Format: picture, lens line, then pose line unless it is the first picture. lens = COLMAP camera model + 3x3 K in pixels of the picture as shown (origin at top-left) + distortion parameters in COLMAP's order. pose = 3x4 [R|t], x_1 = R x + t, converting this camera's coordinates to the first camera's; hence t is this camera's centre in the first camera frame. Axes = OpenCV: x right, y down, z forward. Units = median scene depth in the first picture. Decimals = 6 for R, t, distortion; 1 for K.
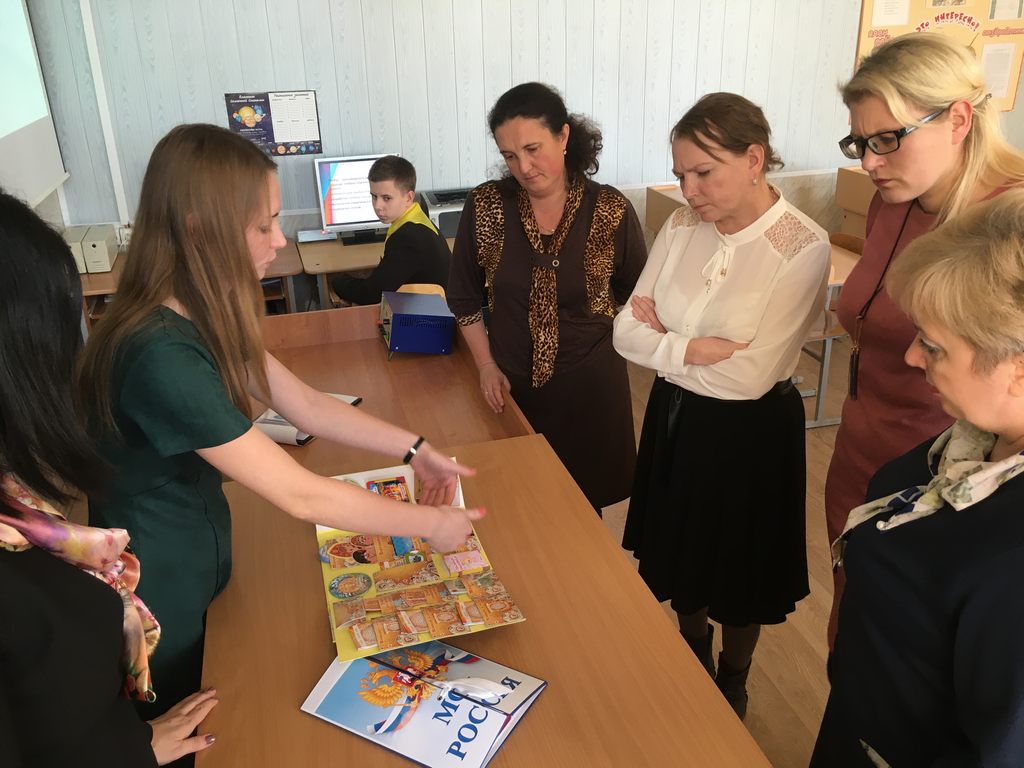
lens RADIAL K [[875.5, 0, 512.0], [0, 875.5, 384.0], [0, 0, 1]] dist [0.112368, -0.140309]
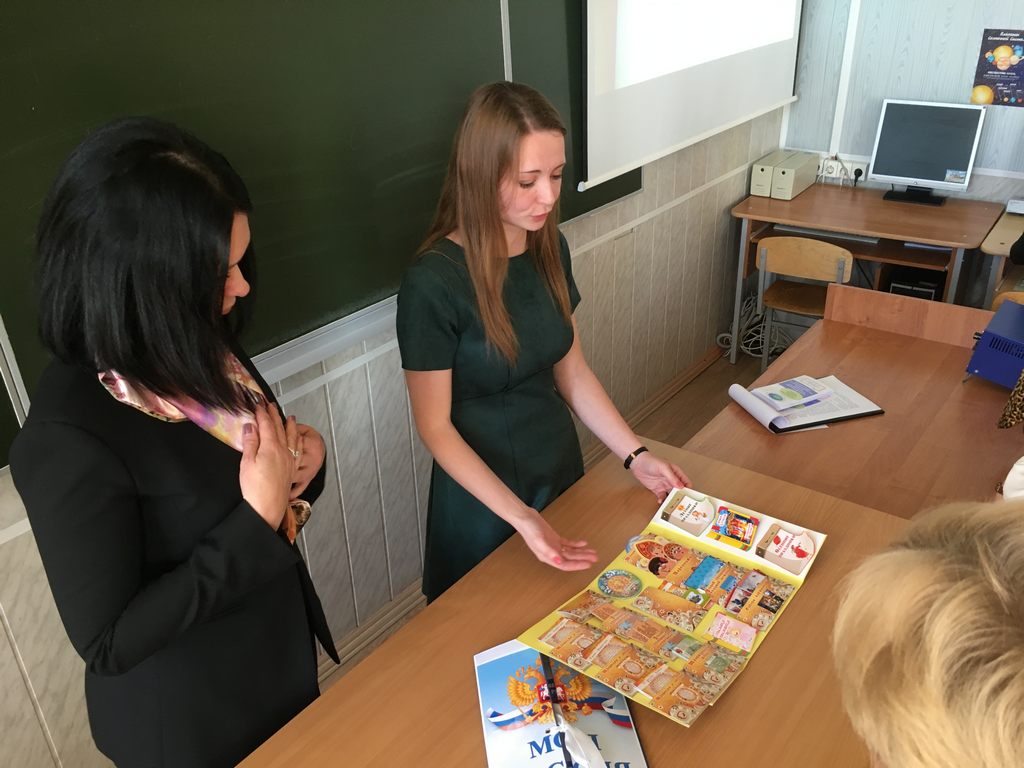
lens RADIAL K [[875.5, 0, 512.0], [0, 875.5, 384.0], [0, 0, 1]] dist [0.112368, -0.140309]
pose [[0.608889, 0.369726, -0.701824, 0.200427], [-0.297869, 0.926561, 0.229693, -0.096308], [0.735206, 0.069193, 0.674303, 0.133003]]
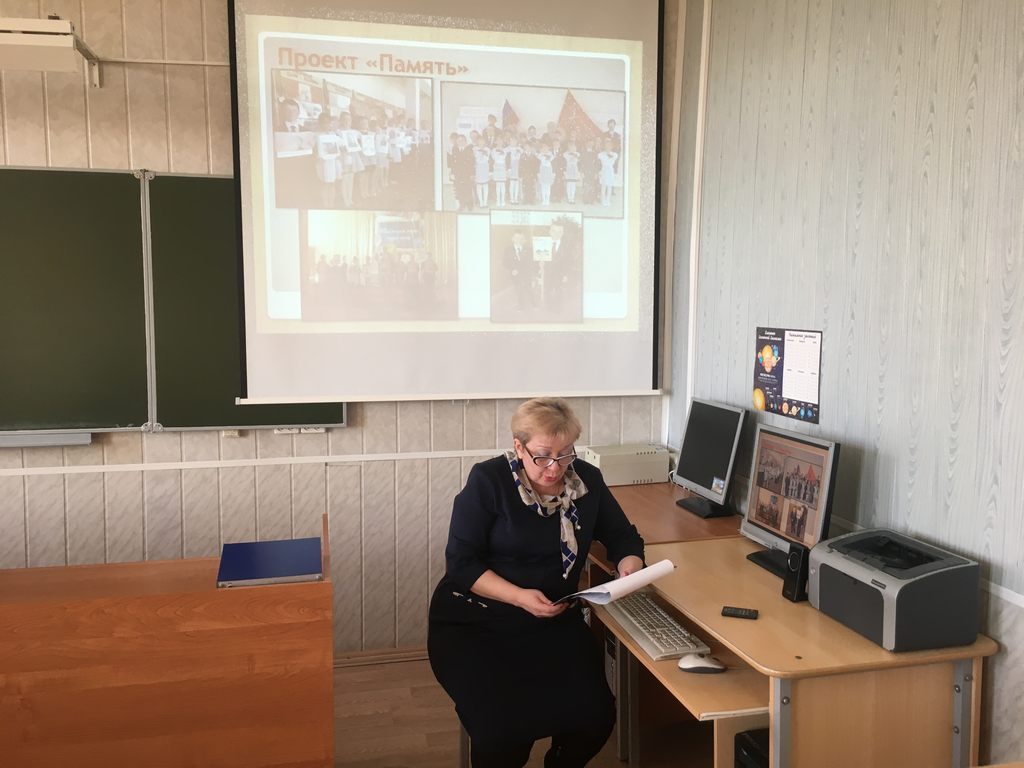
lens RADIAL K [[875.5, 0, 512.0], [0, 875.5, 384.0], [0, 0, 1]] dist [0.112368, -0.140309]
pose [[-0.054745, 0.123856, -0.990789, 0.645193], [-0.394502, 0.908863, 0.135412, -0.433204], [0.917263, 0.398282, -0.000894, 1.189527]]
